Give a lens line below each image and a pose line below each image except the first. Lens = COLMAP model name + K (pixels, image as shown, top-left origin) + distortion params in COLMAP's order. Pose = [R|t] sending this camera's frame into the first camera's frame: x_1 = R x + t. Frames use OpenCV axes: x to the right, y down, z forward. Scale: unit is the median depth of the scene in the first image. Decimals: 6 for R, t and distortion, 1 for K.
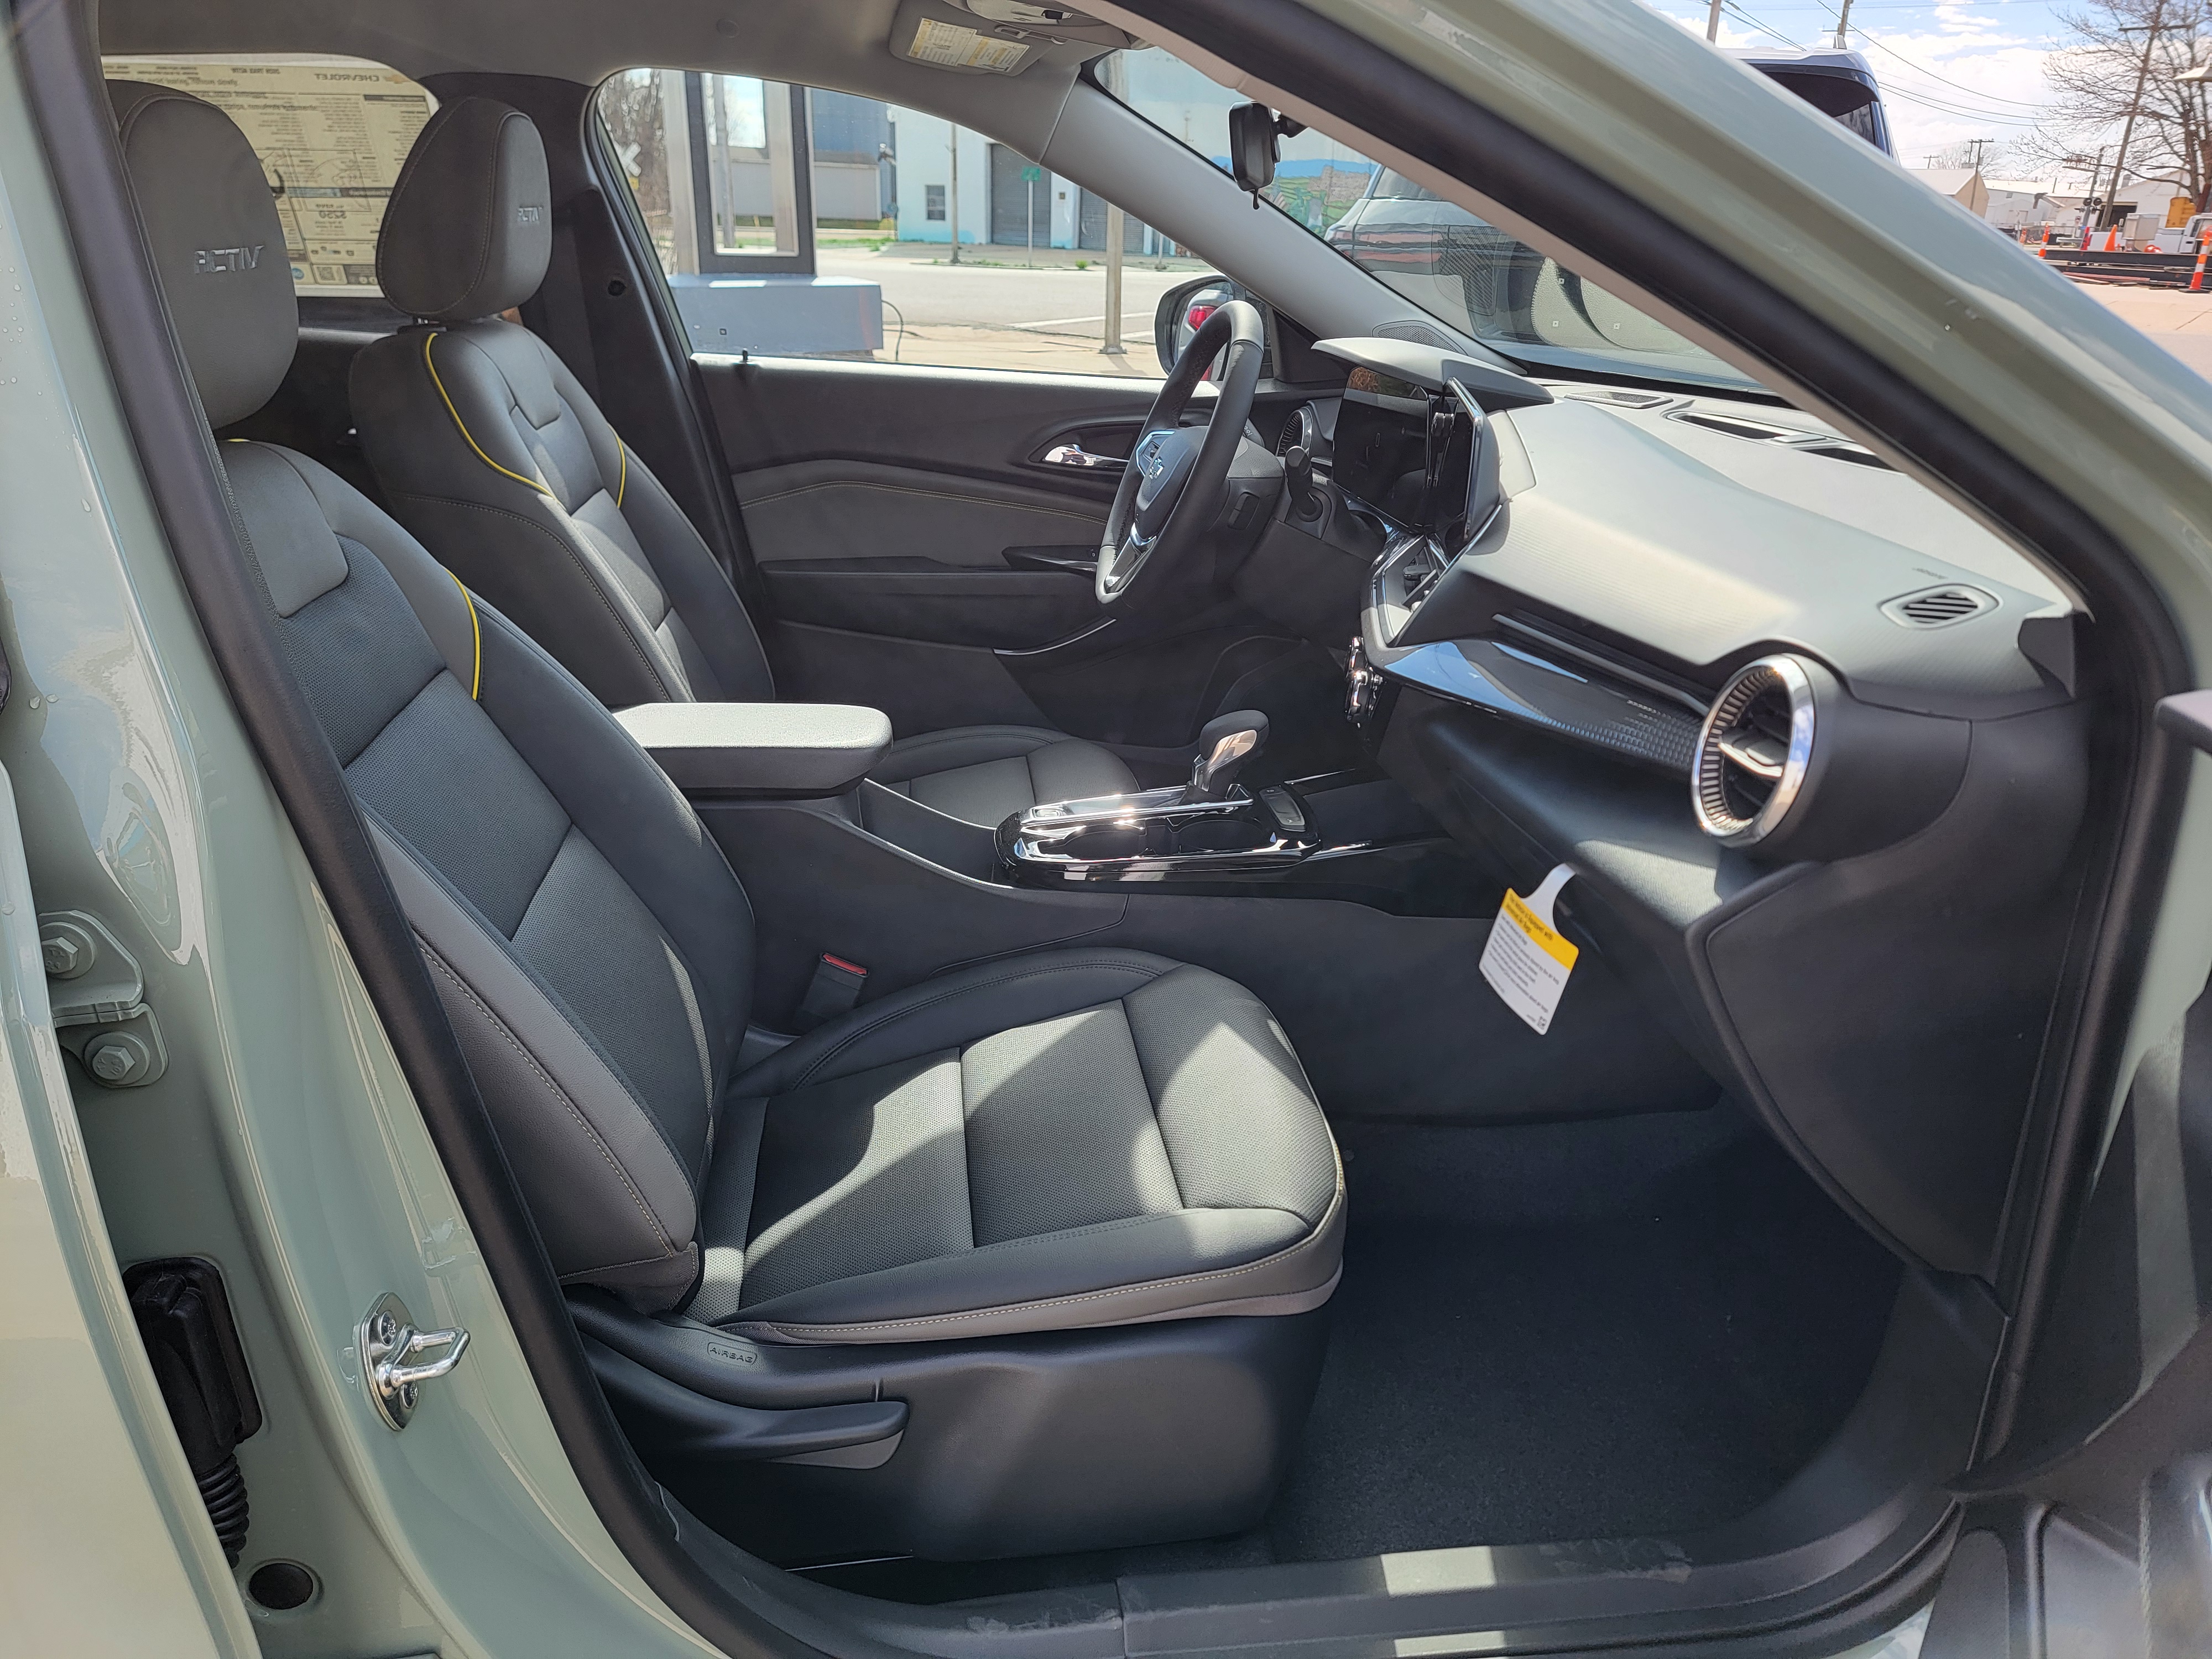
lens RADIAL K [[1572.7, 0, 1120.2], [0, 1572.7, 817.8], [0, 0, 1]] dist [0.060355, -0.051593]
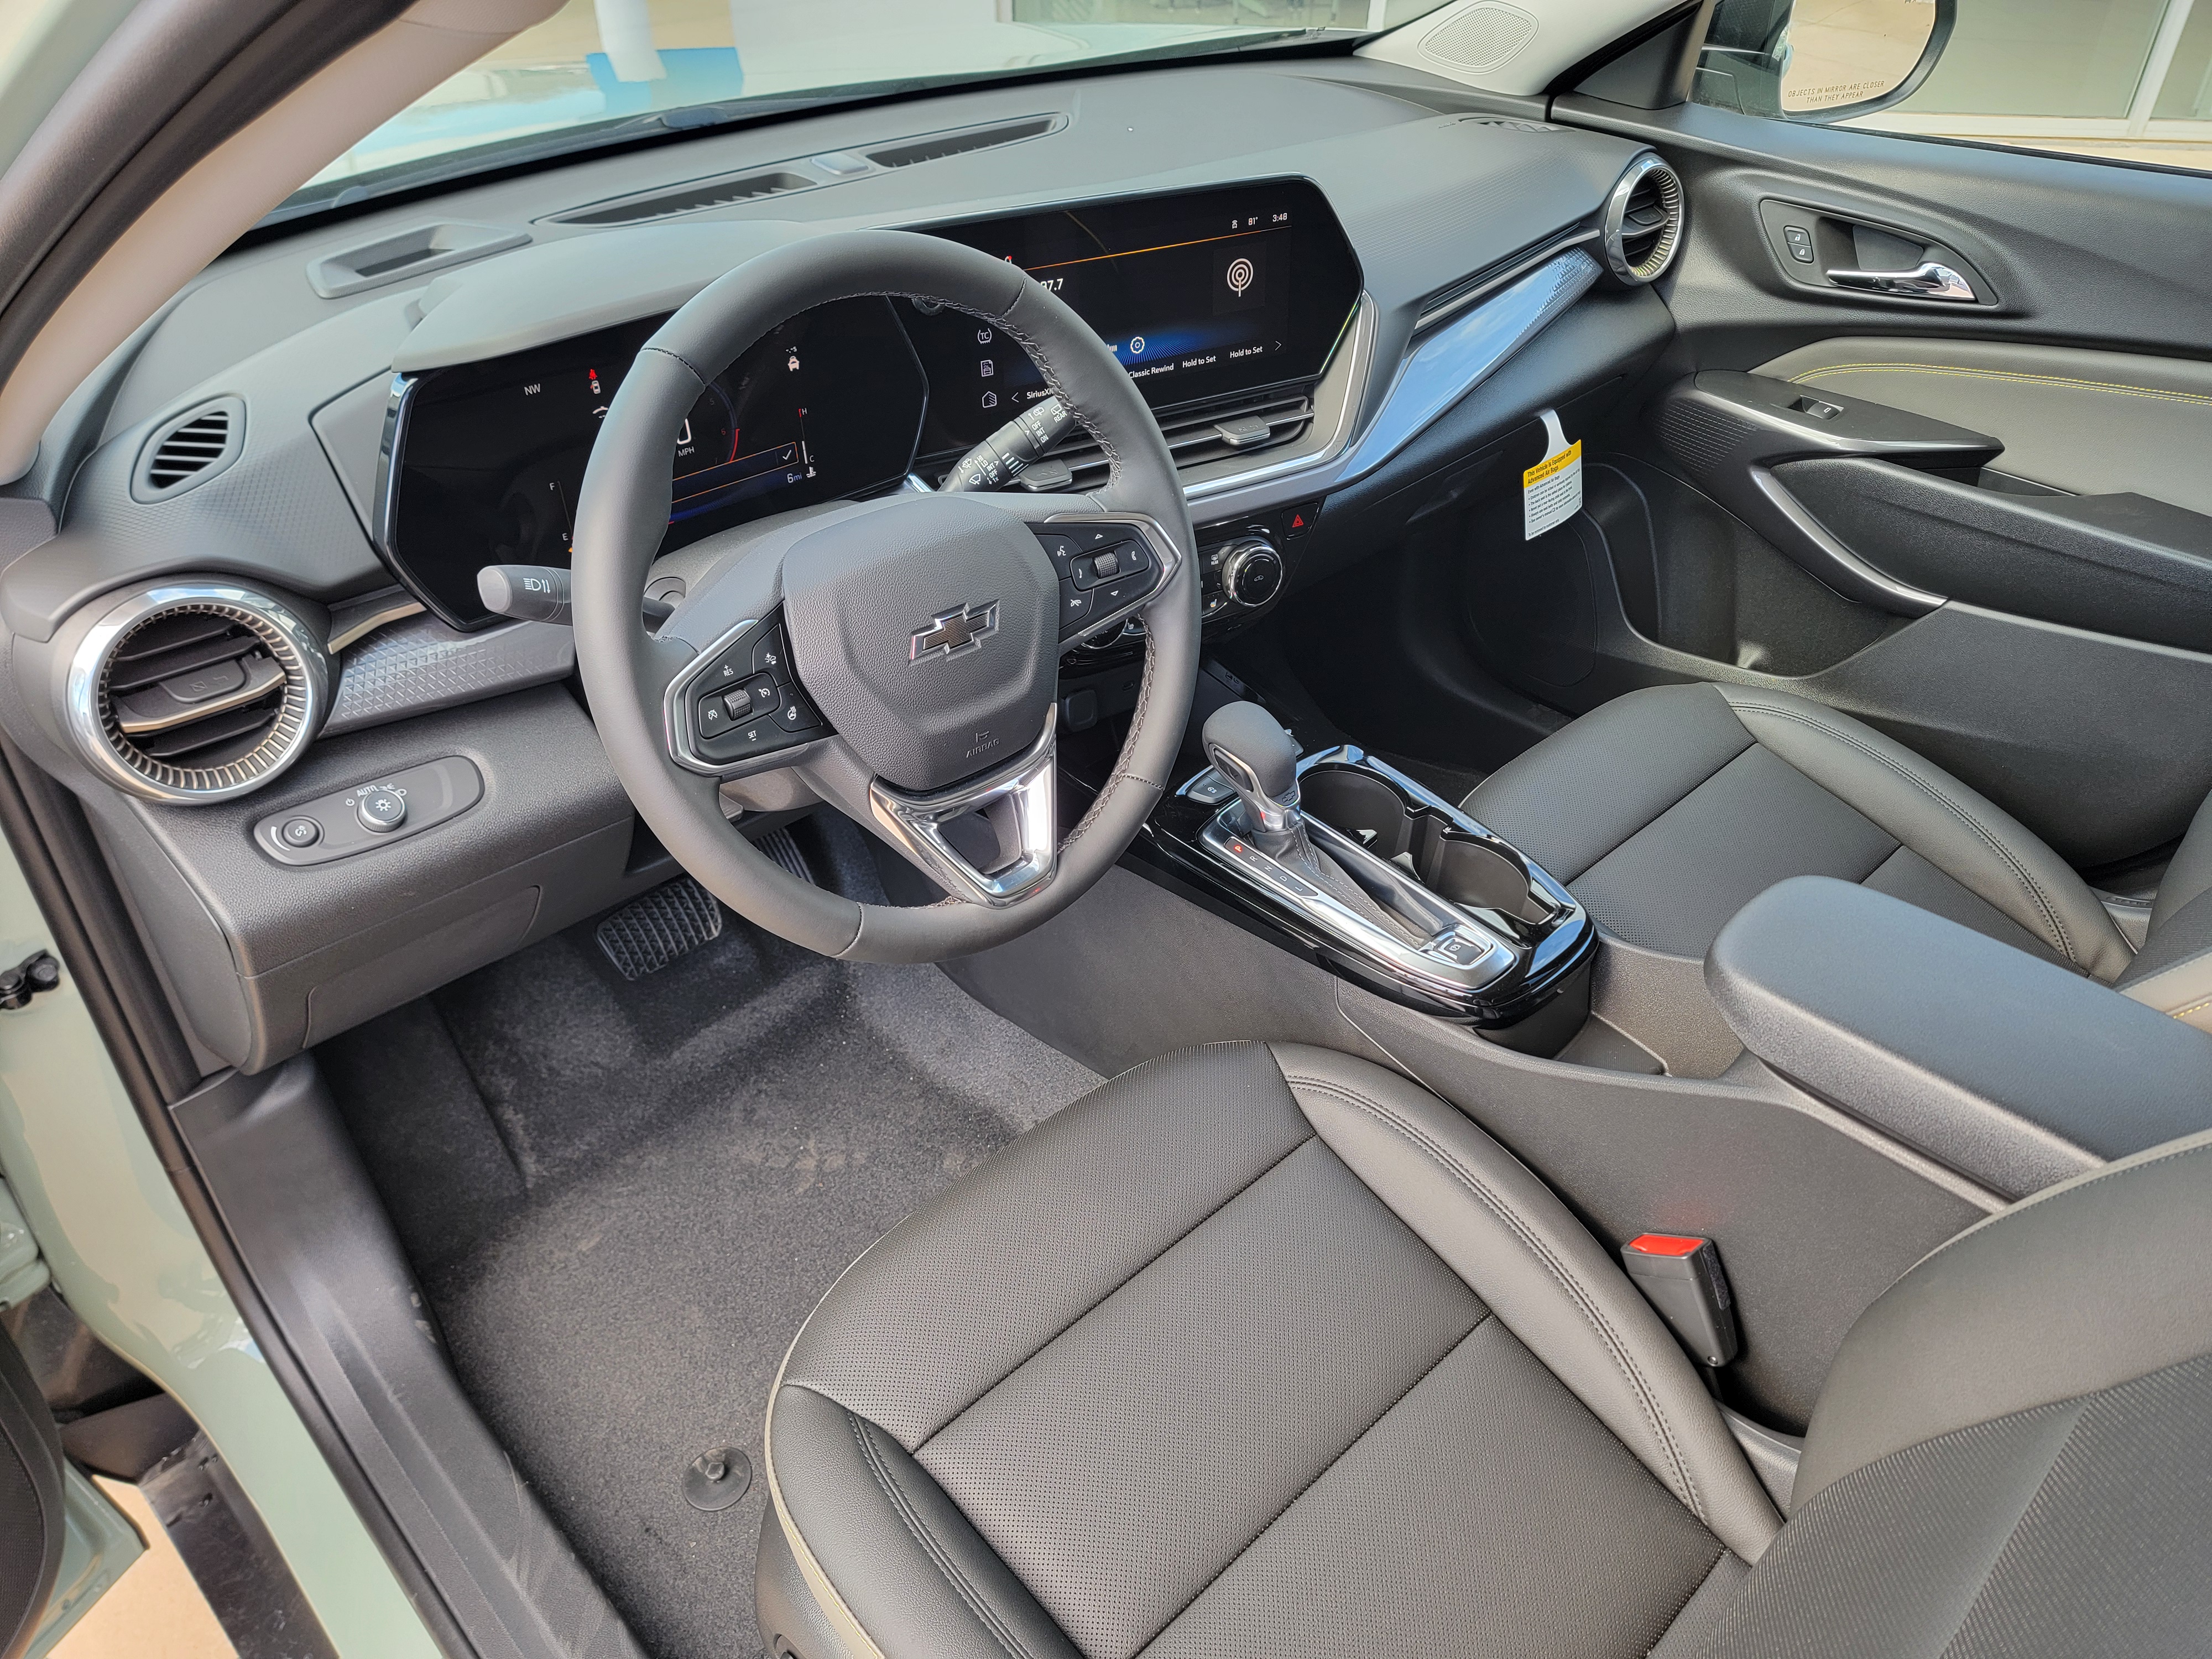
lens RADIAL K [[1537.1, 0, 1108.5], [0, 1537.1, 849.0], [0, 0, 1]] dist [0.069969, -0.044178]
pose [[-0.578497, -0.510608, 0.636098, -0.447554], [0.279317, 0.608681, 0.742623, -0.705504], [-0.766370, 0.607278, -0.209499, 1.531738]]
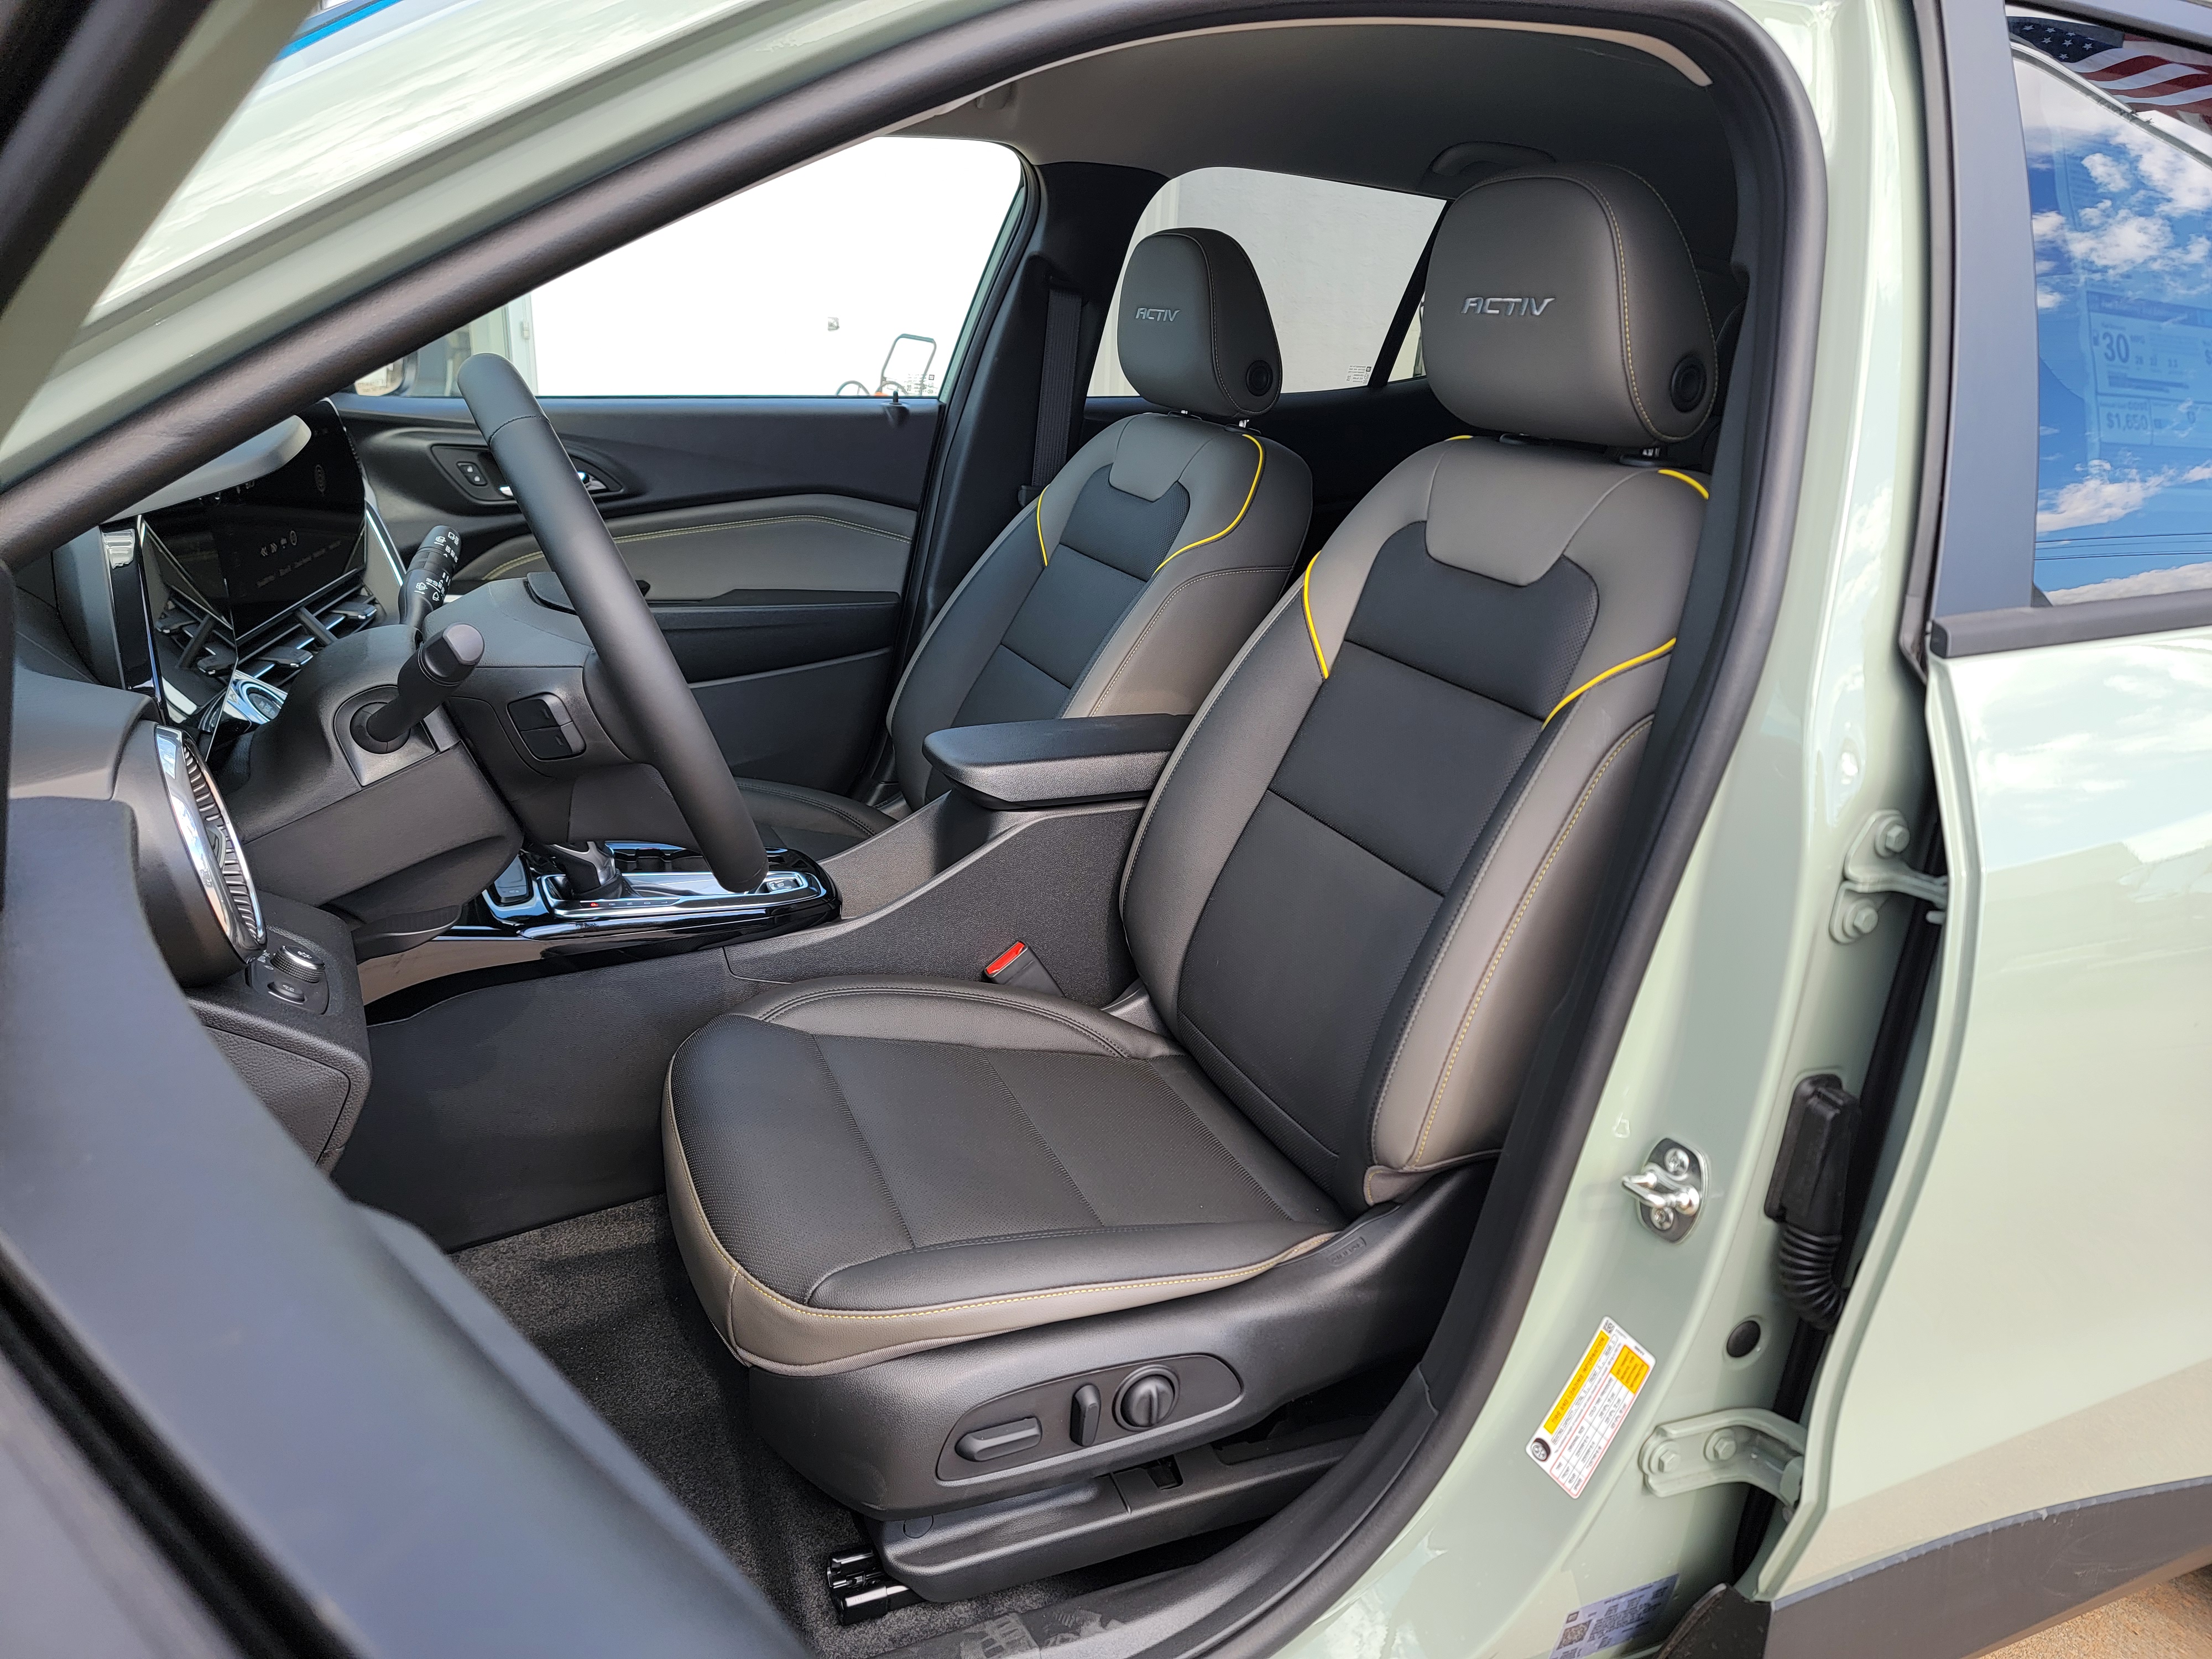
lens RADIAL K [[1538.6, 0, 1116.8], [0, 1538.6, 824.0], [0, 0, 1]] dist [0.072005, -0.066695]
pose [[-0.960910, 0.012538, -0.276576, 0.019953], [-0.169889, 0.762084, 0.624793, -0.779981], [0.218607, 0.647357, -0.730164, 2.092851]]
